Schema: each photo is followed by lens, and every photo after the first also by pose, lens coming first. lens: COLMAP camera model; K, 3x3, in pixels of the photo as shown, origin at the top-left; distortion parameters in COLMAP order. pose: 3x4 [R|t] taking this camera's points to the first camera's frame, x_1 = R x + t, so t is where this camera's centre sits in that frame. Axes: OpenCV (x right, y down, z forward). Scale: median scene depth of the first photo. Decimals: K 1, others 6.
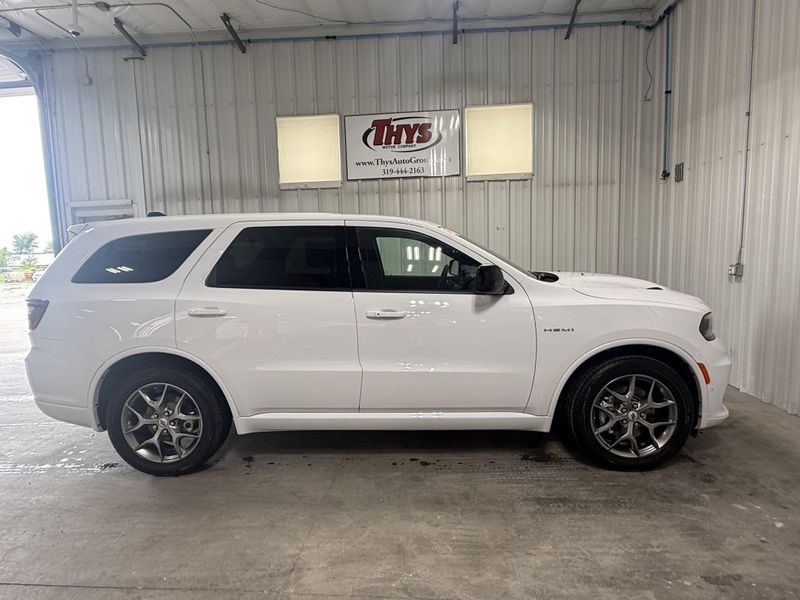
lens RADIAL K [[448.4, 0, 400.0], [0, 448.4, 300.0], [0, 0, 1]] dist [-0.000200, 0.001027]
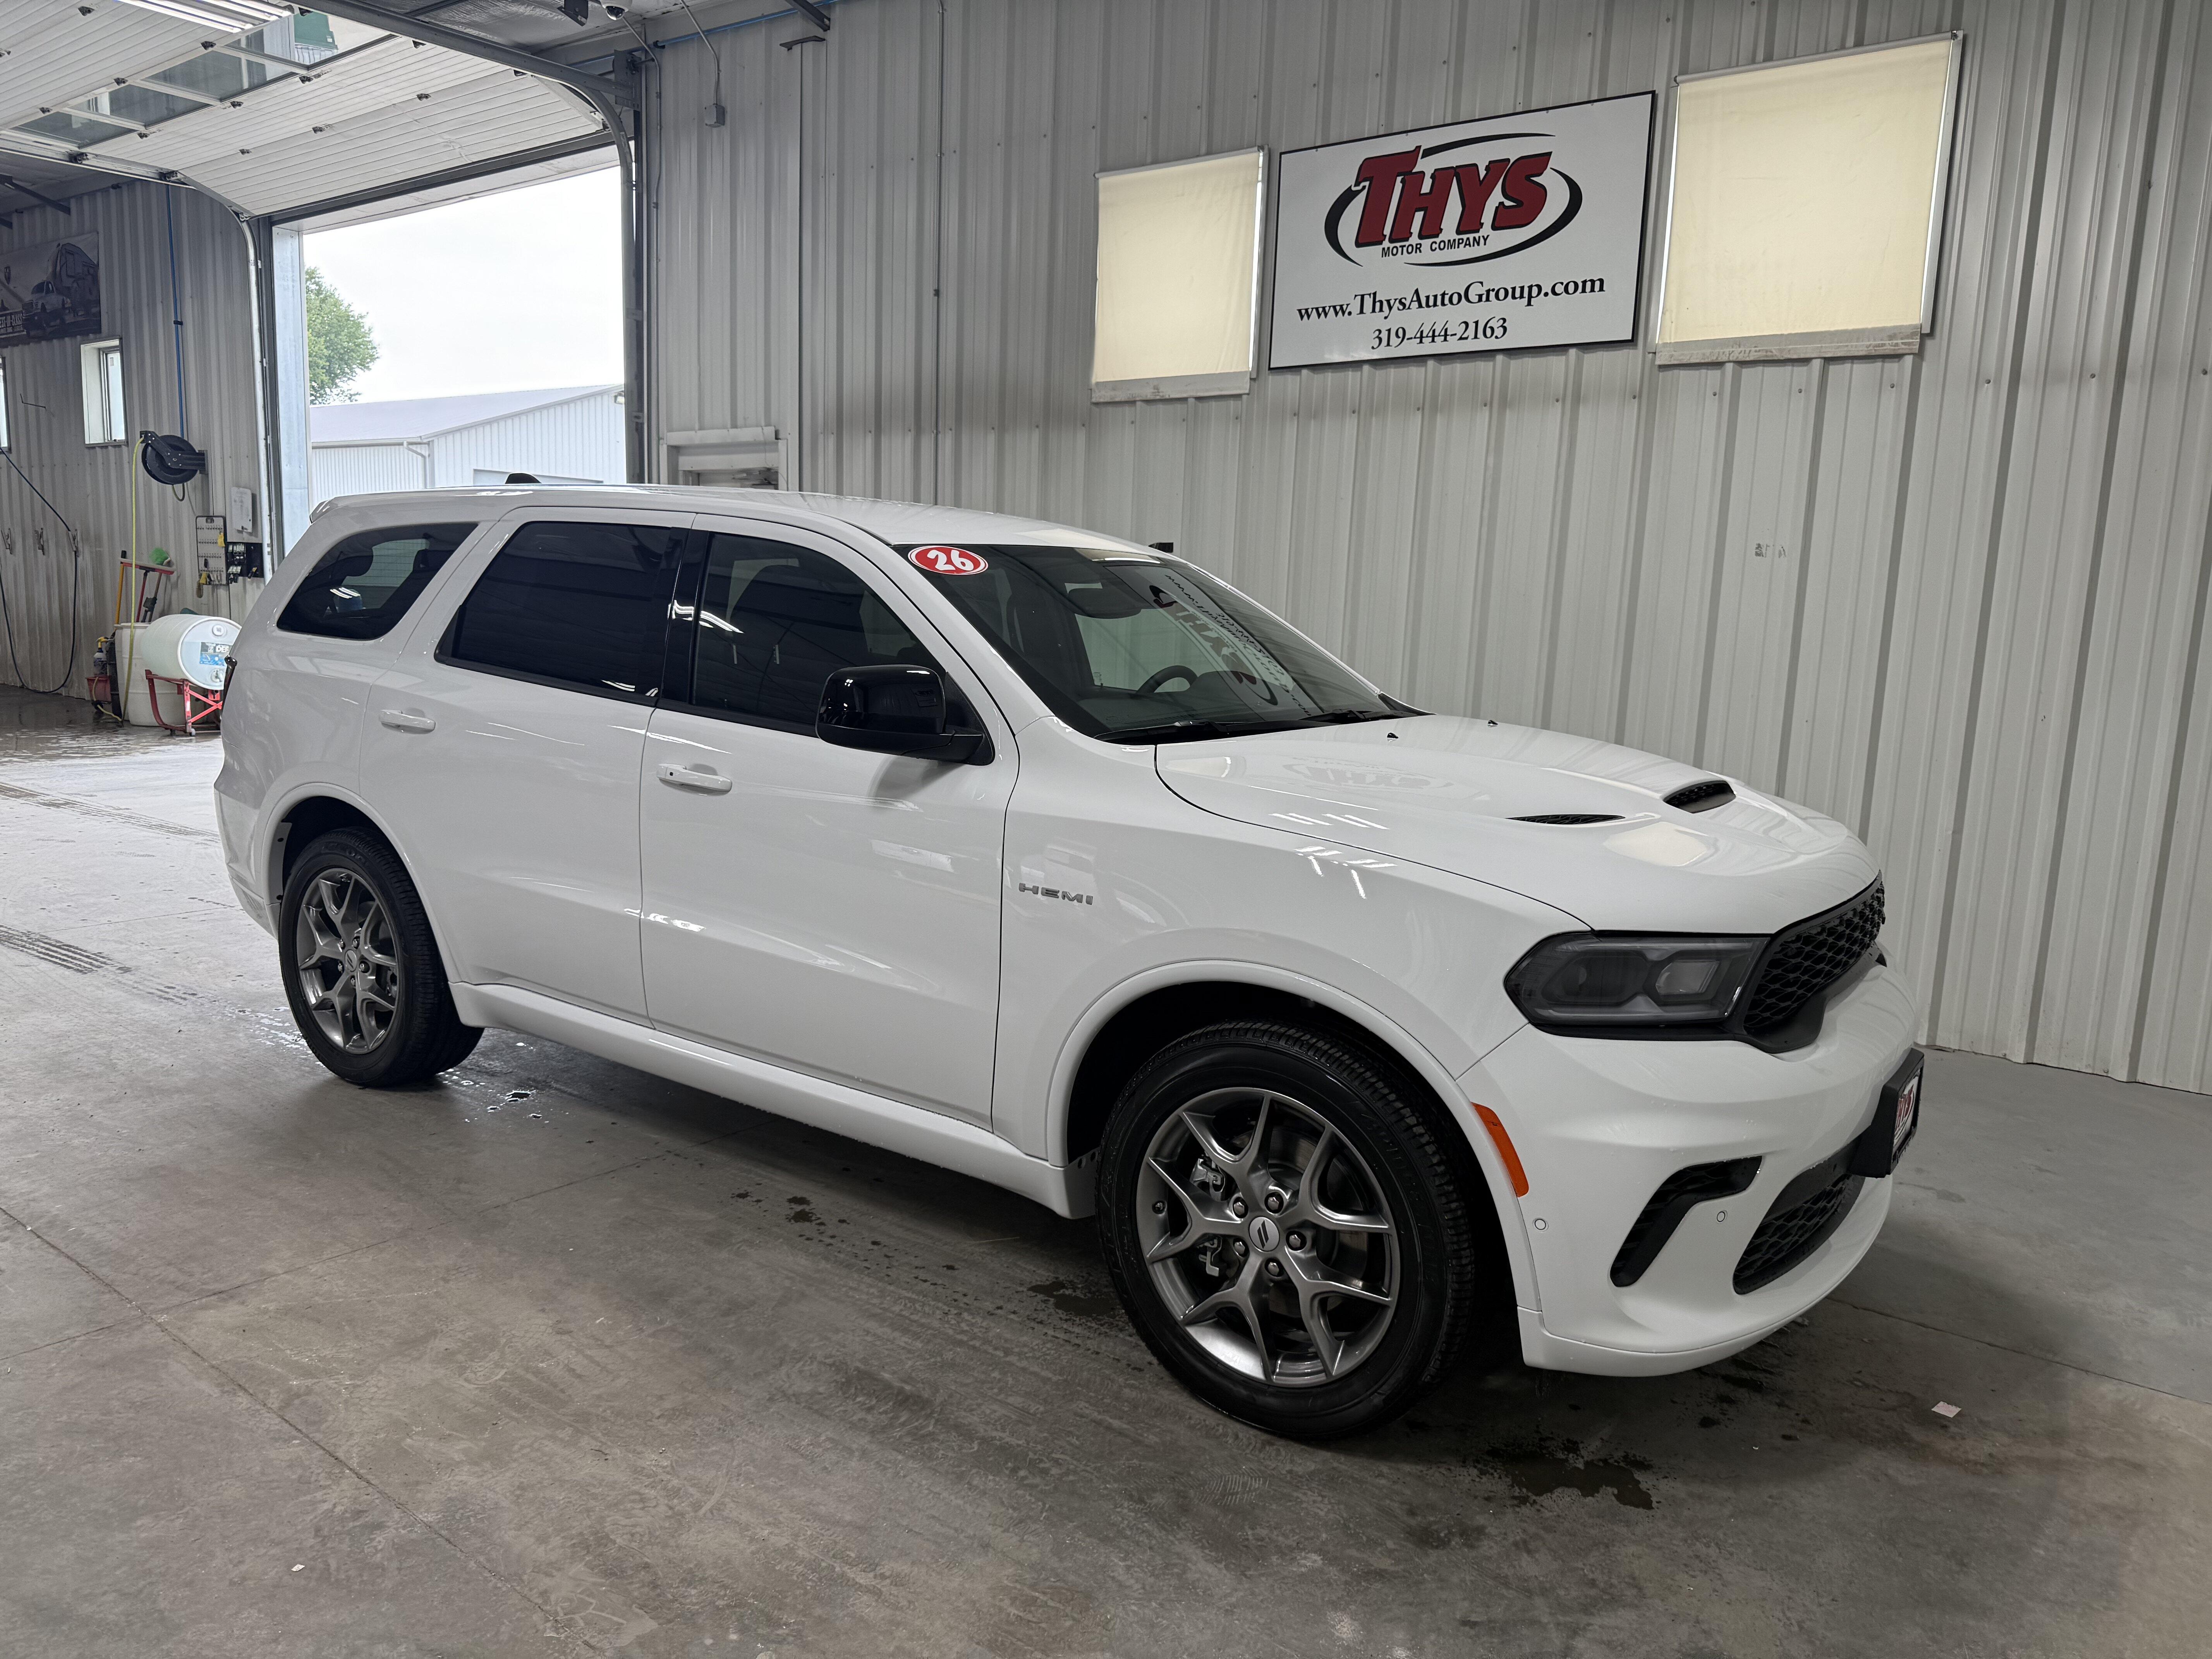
lens RADIAL K [[1543.8, 0, 1110.4], [0, 1543.8, 834.4], [0, 0, 1]] dist [0.033433, -0.042759]
pose [[0.837556, 0.143791, -0.527090, 0.404748], [-0.117219, 0.989573, 0.083694, -0.029602], [0.533628, -0.008313, 0.845678, 0.049278]]
